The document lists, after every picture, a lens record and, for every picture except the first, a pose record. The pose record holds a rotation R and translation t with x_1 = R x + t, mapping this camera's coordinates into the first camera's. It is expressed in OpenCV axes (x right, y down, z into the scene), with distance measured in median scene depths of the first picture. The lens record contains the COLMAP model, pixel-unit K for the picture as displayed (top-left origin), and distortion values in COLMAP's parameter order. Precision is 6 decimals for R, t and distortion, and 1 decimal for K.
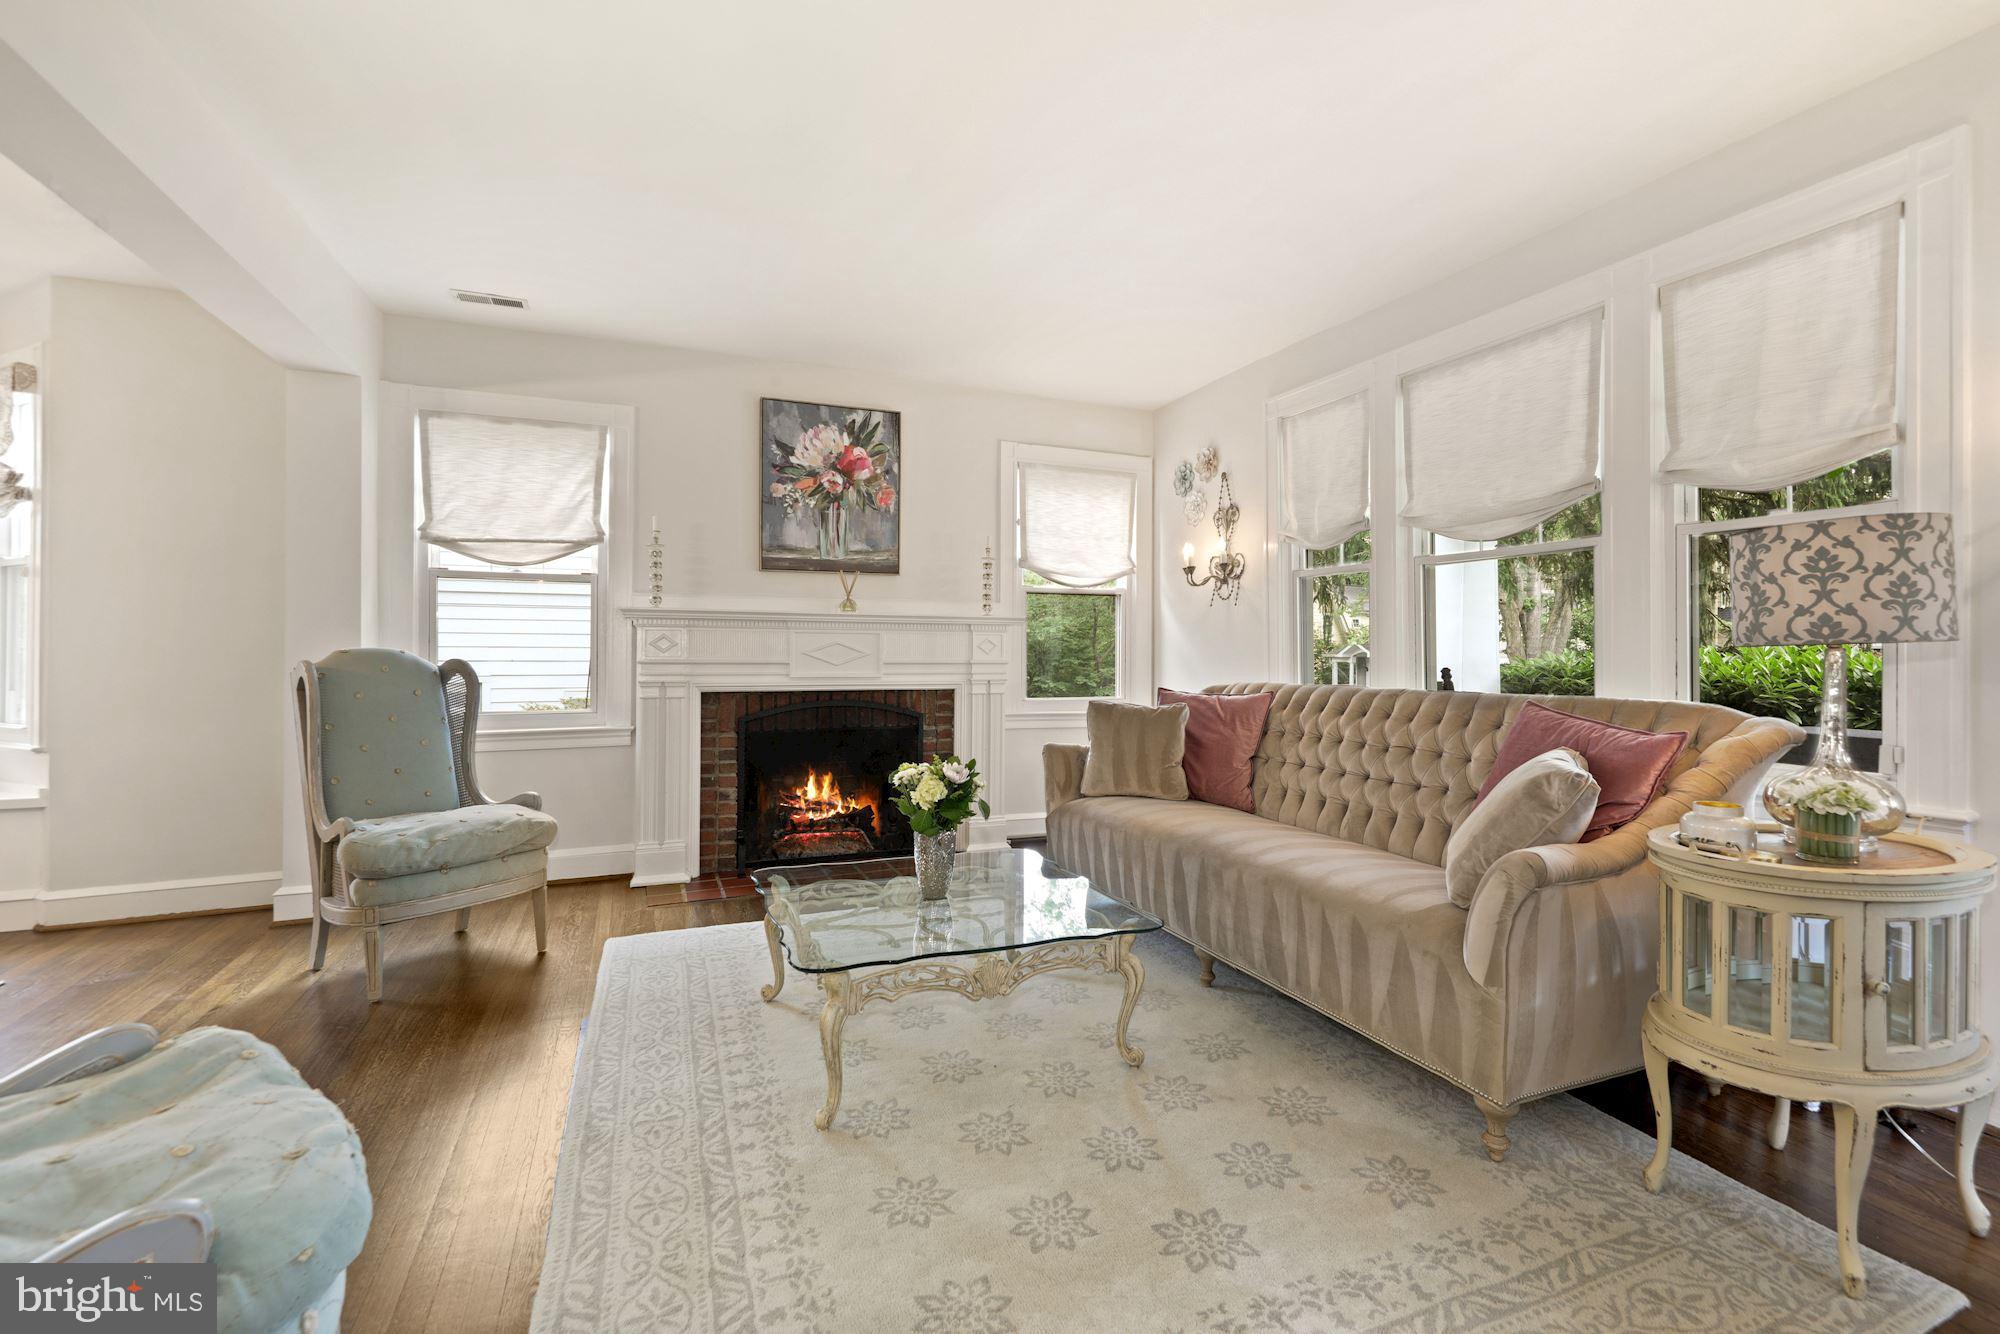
lens RADIAL K [[880.0, 0, 1000.0], [0, 880.0, 667.0], [0, 0, 1]] dist [0.001982, 0.000149]
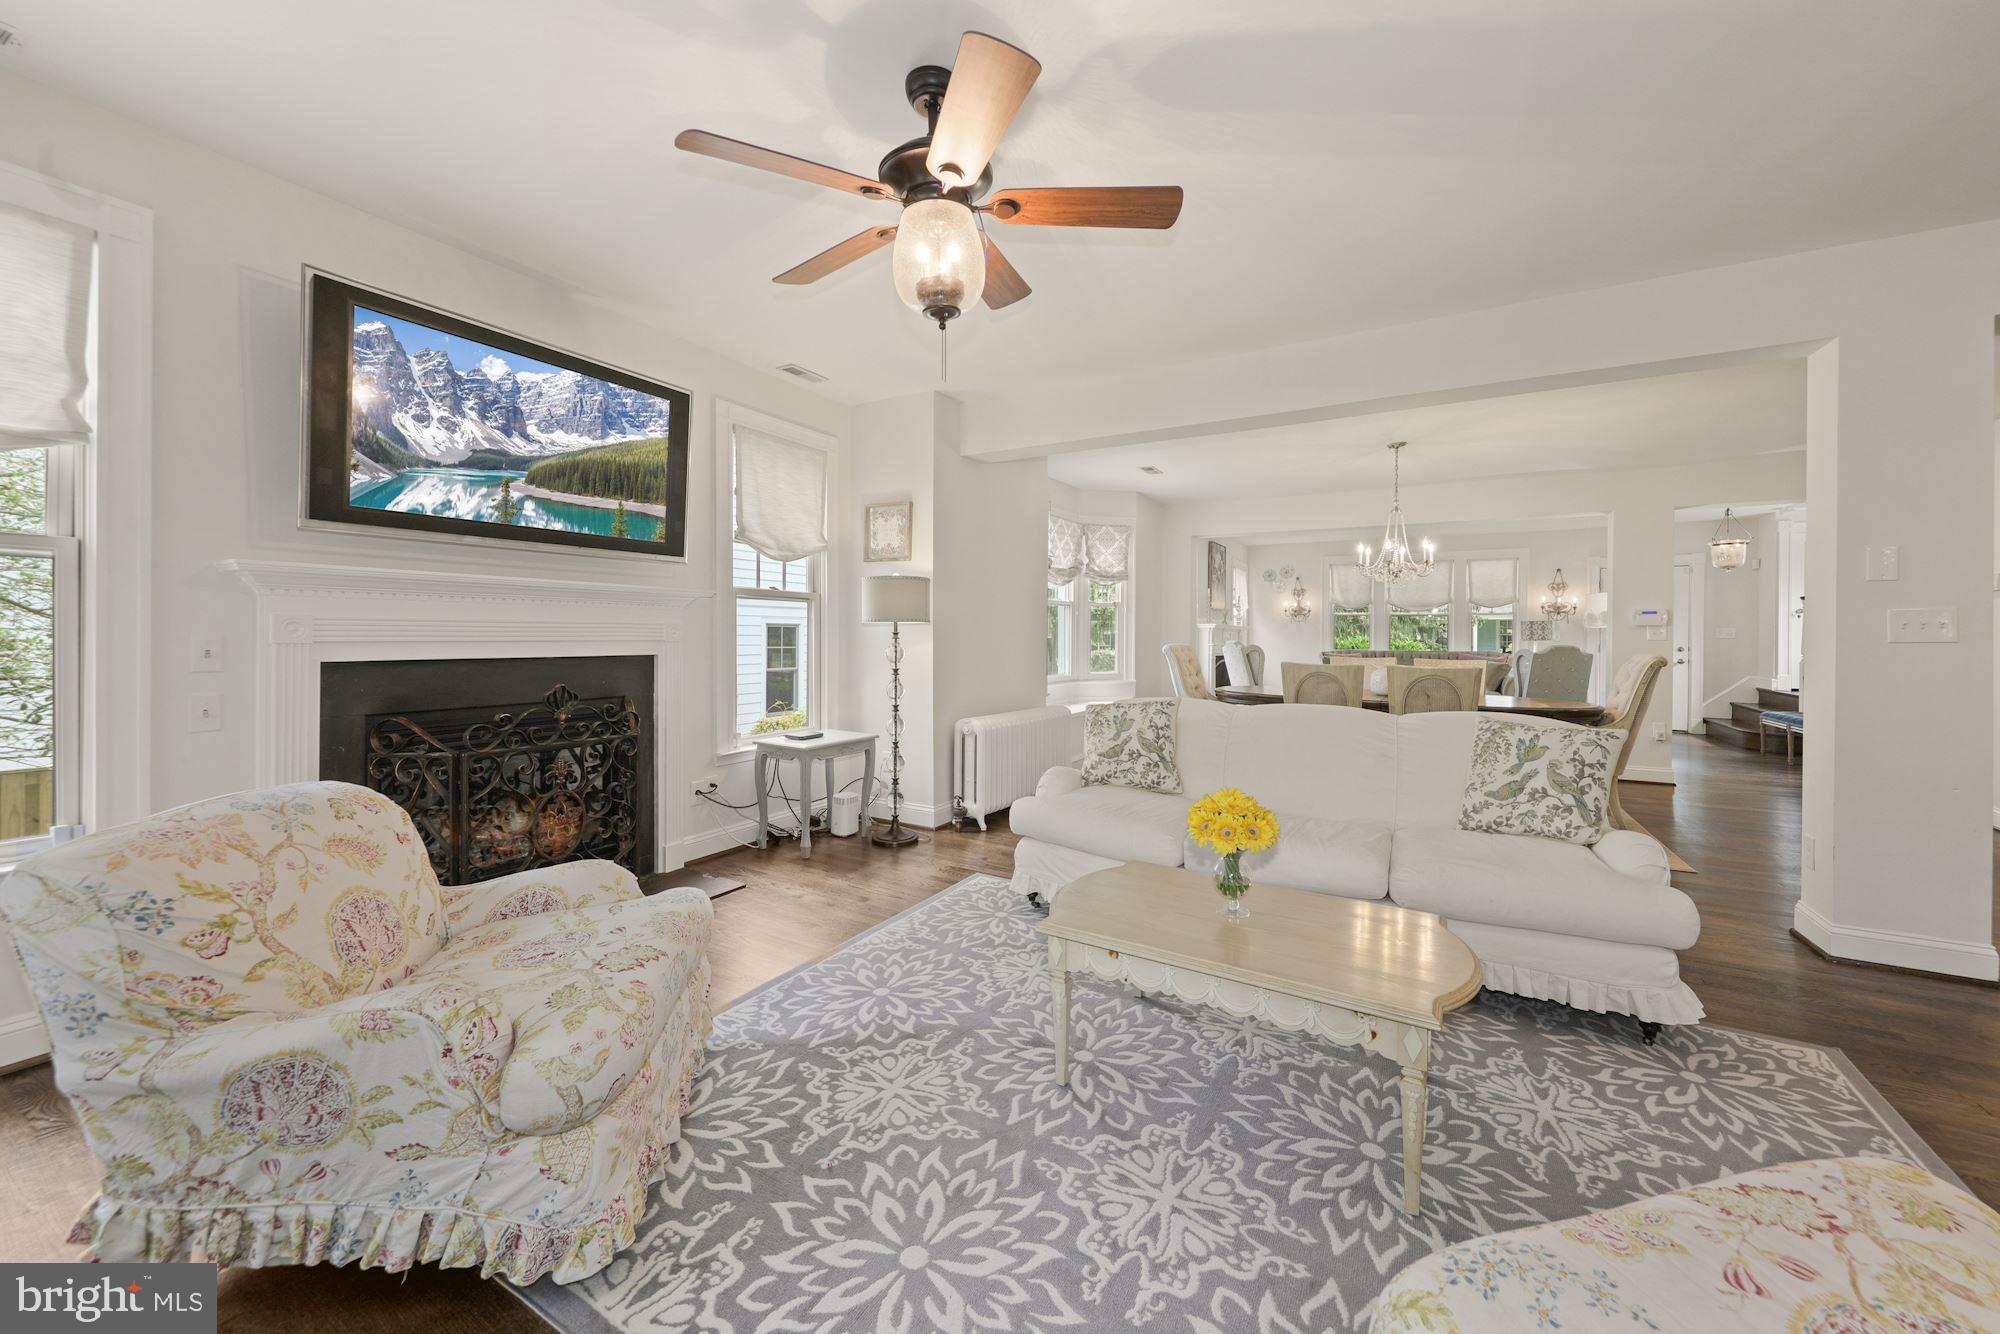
lens RADIAL K [[740.7, 0, 989.2], [0, 740.7, 638.9], [0, 0, 1]] dist [-0.000095, -0.000075]
pose [[0.809458, 0.006726, 0.587140, -2.232234], [0.001766, 0.999902, -0.013890, 0.011796], [-0.587175, 0.012280, 0.809367, -0.396906]]
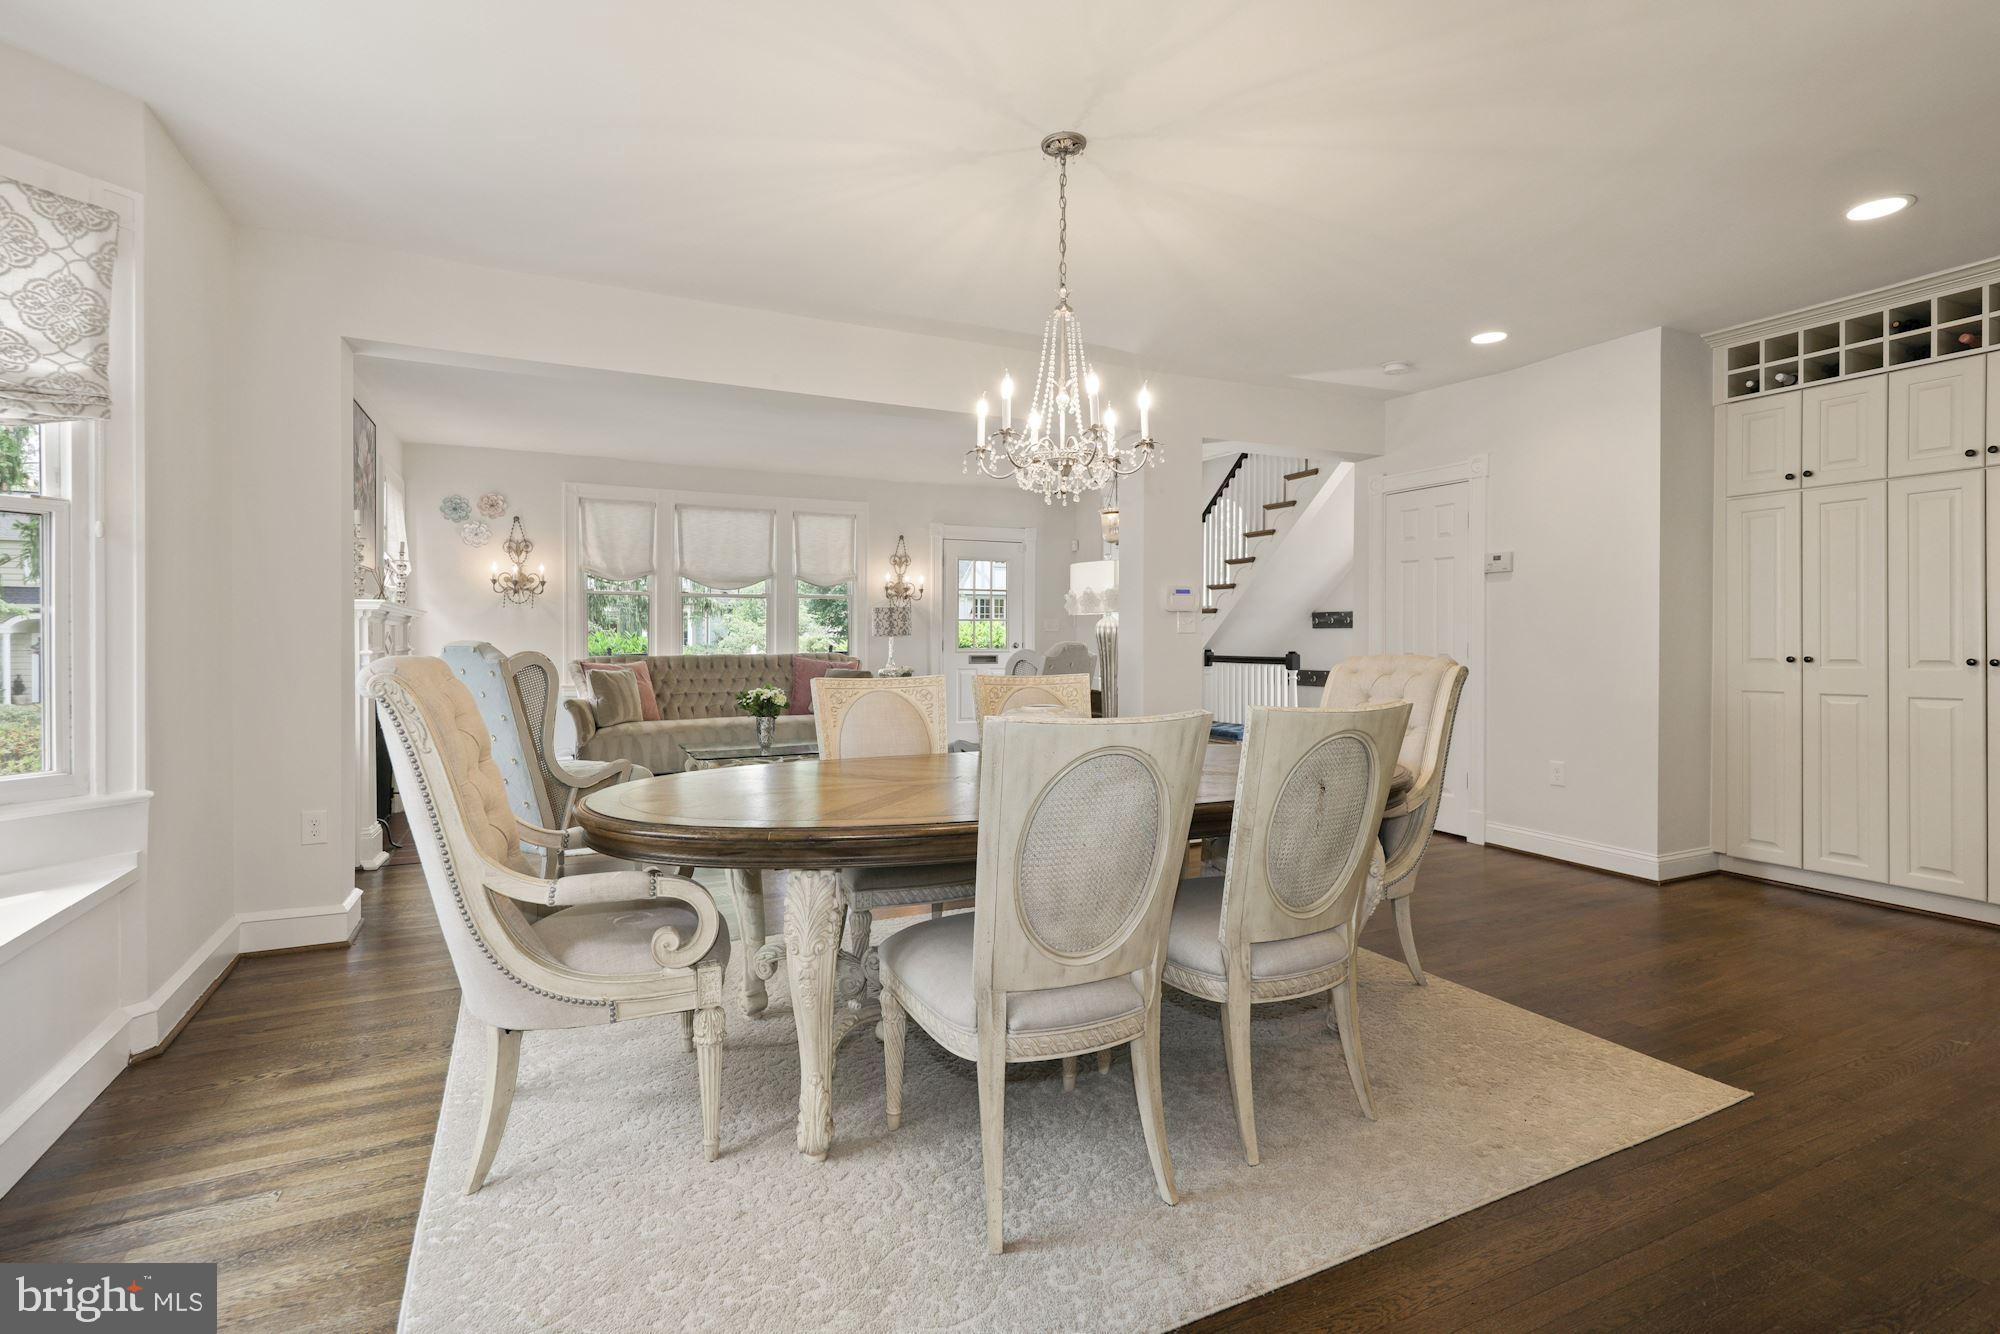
lens RADIAL K [[924.9, 0, 1013.2], [0, 924.9, 638.5], [0, 0, 1]] dist [-0.002834, -0.000616]
pose [[-0.078709, 0.001266, 0.996897, -1.518326], [0.023276, 0.999729, 0.000568, -0.001430], [-0.996626, 0.023249, -0.078717, 0.352095]]
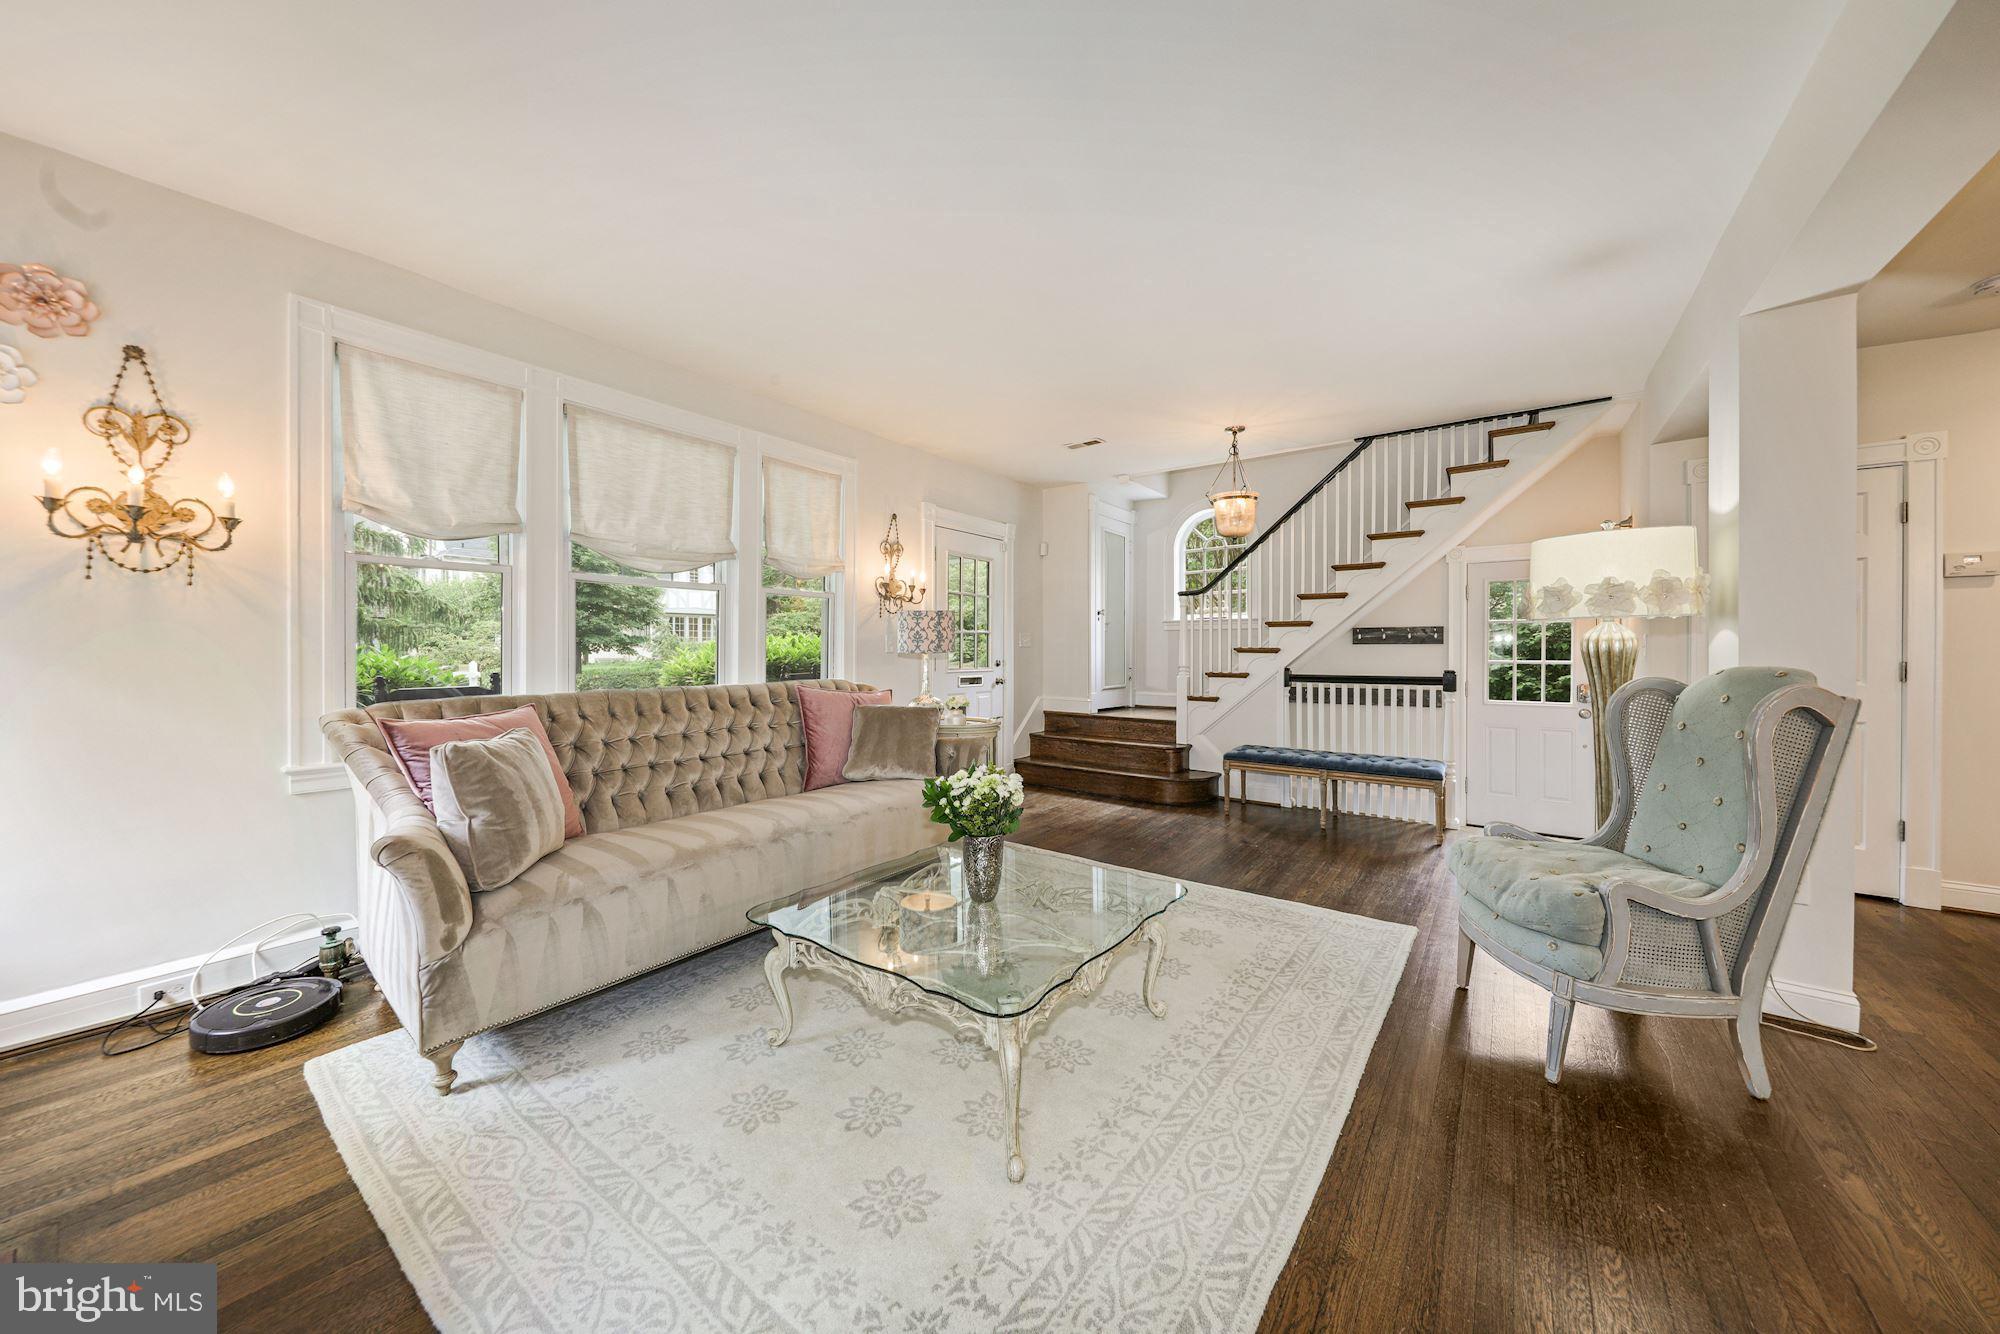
lens RADIAL K [[681.0, 0, 1010.7], [0, 681.0, 657.3], [0, 0, 1]] dist [0.001174, -0.002412]
pose [[-0.521281, -0.003502, 0.853378, -0.467545], [0.021849, 0.999609, 0.017449, -0.019347], [-0.853105, 0.027741, -0.521001, 0.858840]]
